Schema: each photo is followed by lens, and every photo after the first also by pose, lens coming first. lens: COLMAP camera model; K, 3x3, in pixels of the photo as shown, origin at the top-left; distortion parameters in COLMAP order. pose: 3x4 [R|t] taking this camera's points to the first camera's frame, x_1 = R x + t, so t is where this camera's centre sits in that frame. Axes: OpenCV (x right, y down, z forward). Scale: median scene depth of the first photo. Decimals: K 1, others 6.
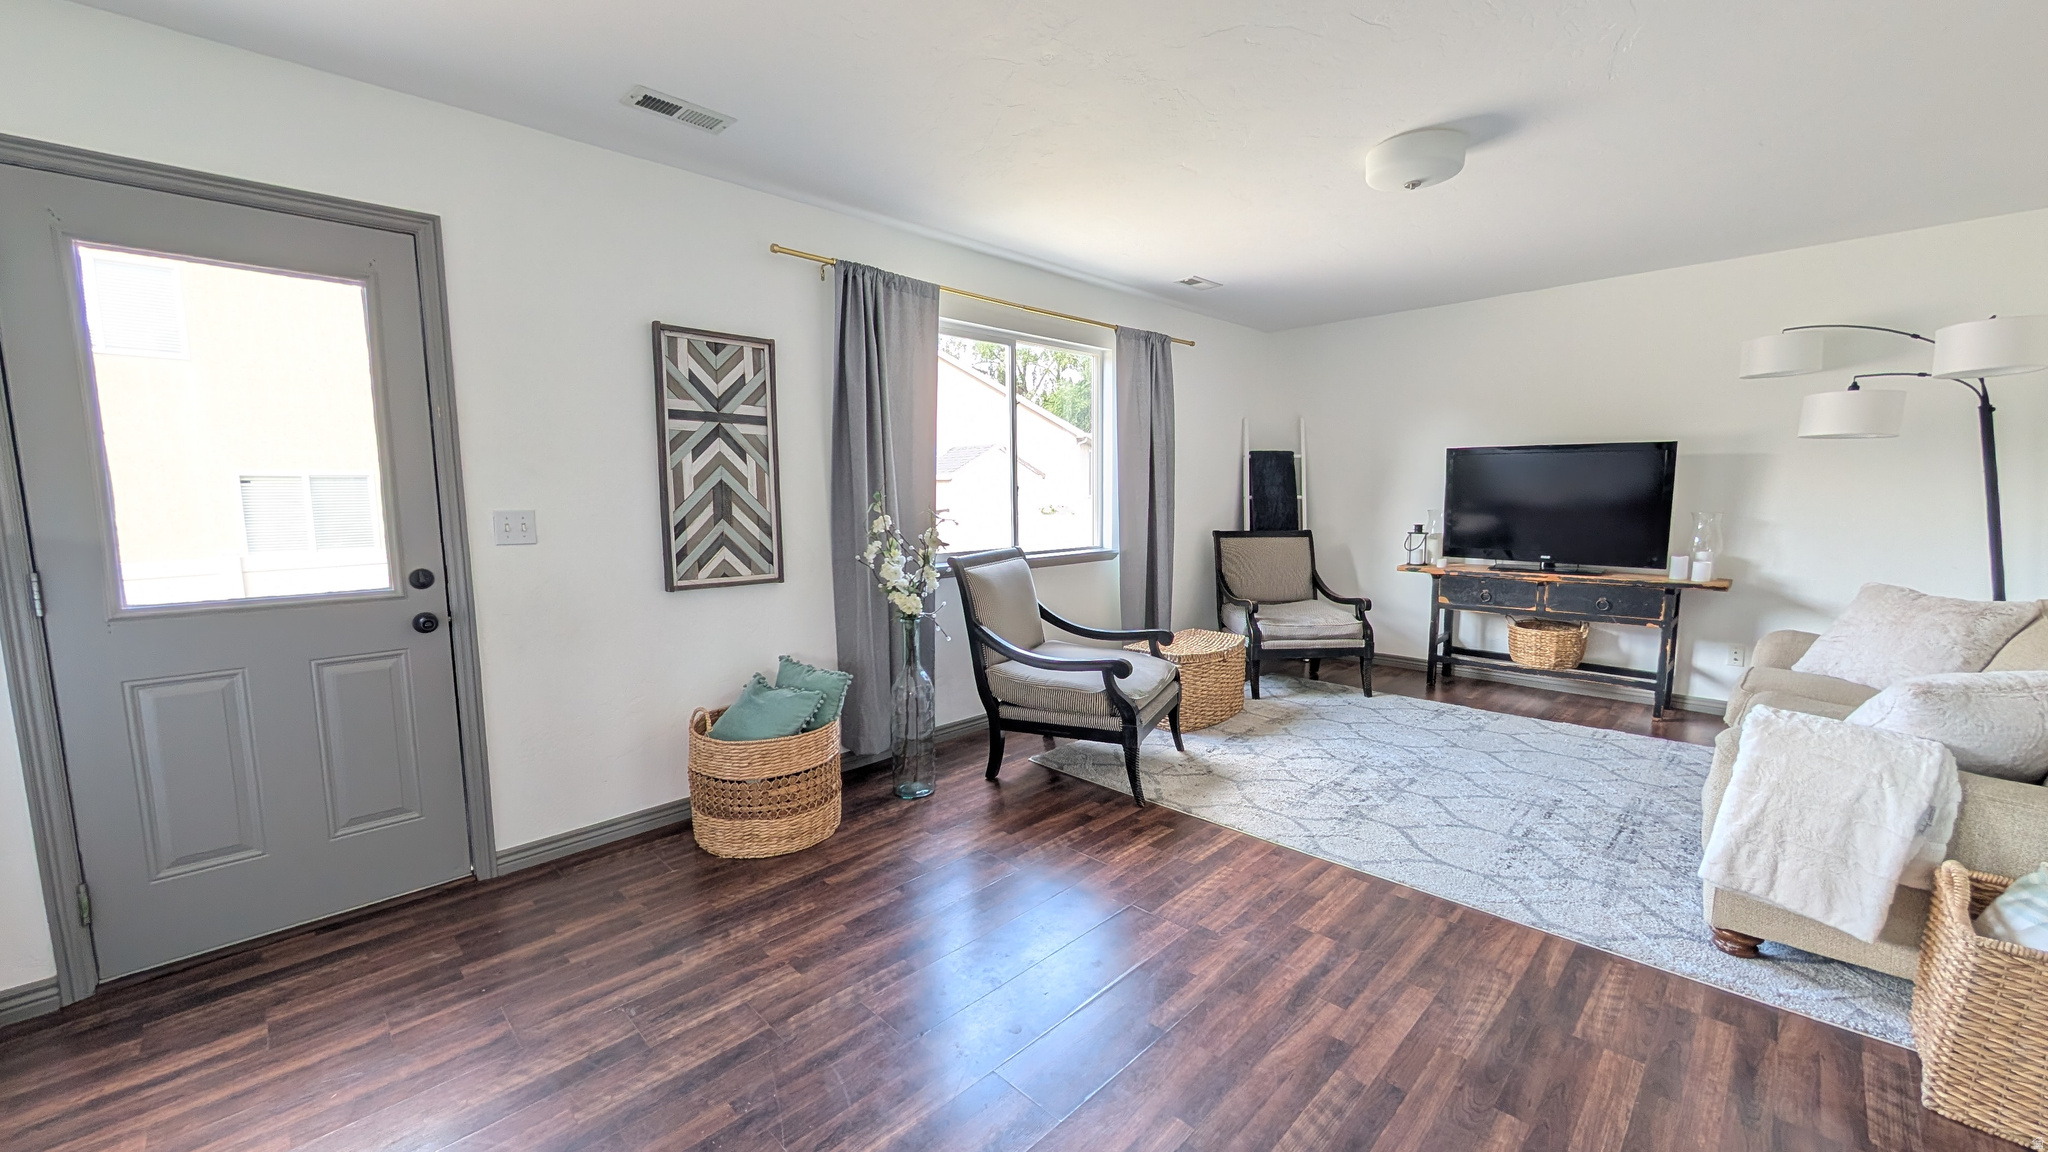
lens RADIAL K [[782.8, 0, 1020.6], [0, 782.8, 573.2], [0, 0, 1]] dist [-0.001876, 0.000598]
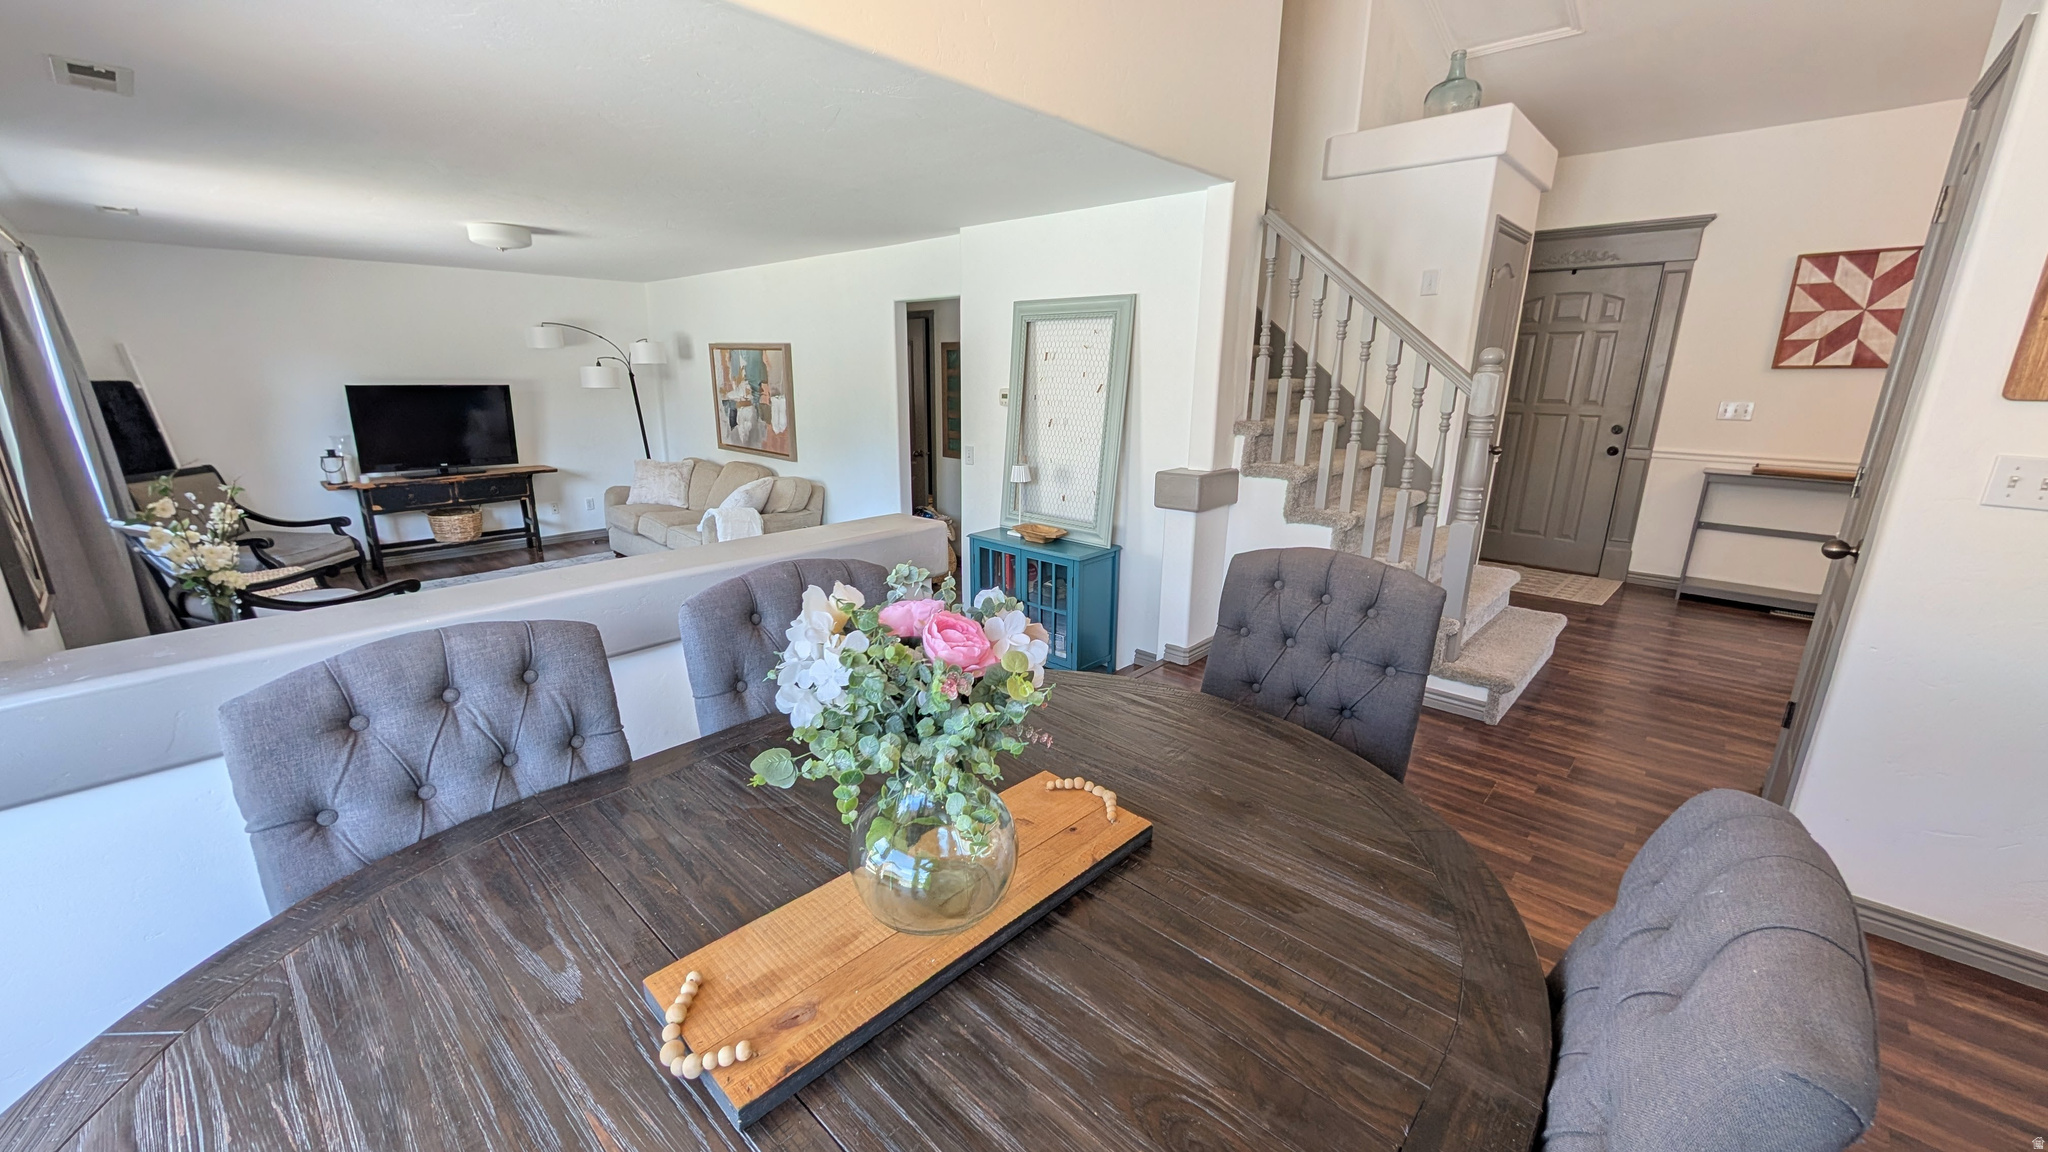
lens RADIAL K [[782.8, 0, 1013.8], [0, 782.8, 576.5], [0, 0, 1]] dist [-0.001876, 0.000598]
pose [[-0.042246, -0.249701, 0.967401, -1.167207], [0.094597, 0.962916, 0.252674, -0.126456], [-0.994619, 0.102187, -0.017058, 0.023784]]
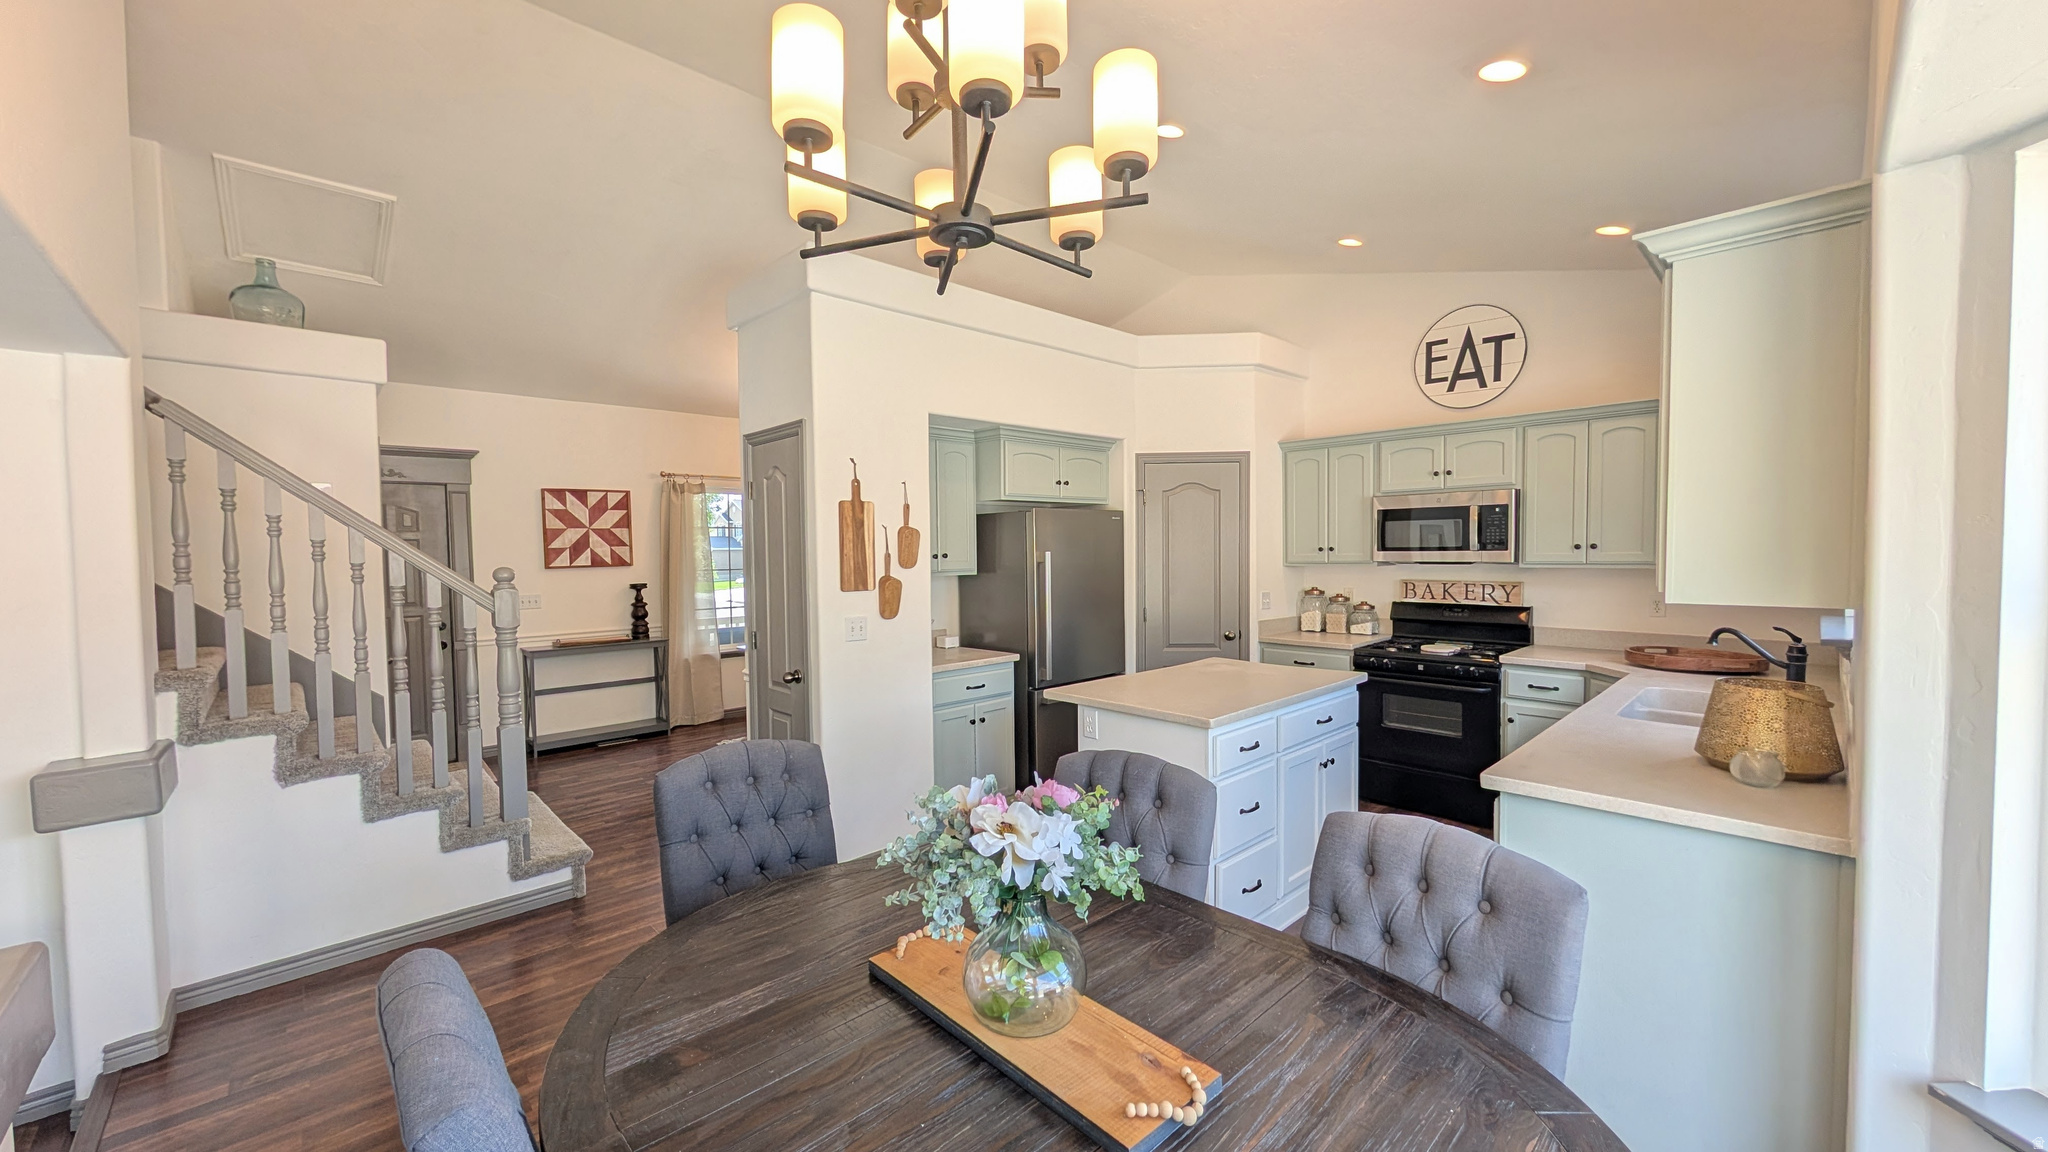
lens RADIAL K [[782.8, 0, 1014.3], [0, 782.8, 577.5], [0, 0, 1]] dist [-0.001876, 0.000598]
pose [[-0.999313, 0.029321, 0.022657, -0.900291], [0.032213, 0.989608, 0.140134, -0.212730], [-0.018313, 0.140768, -0.989873, 0.450353]]
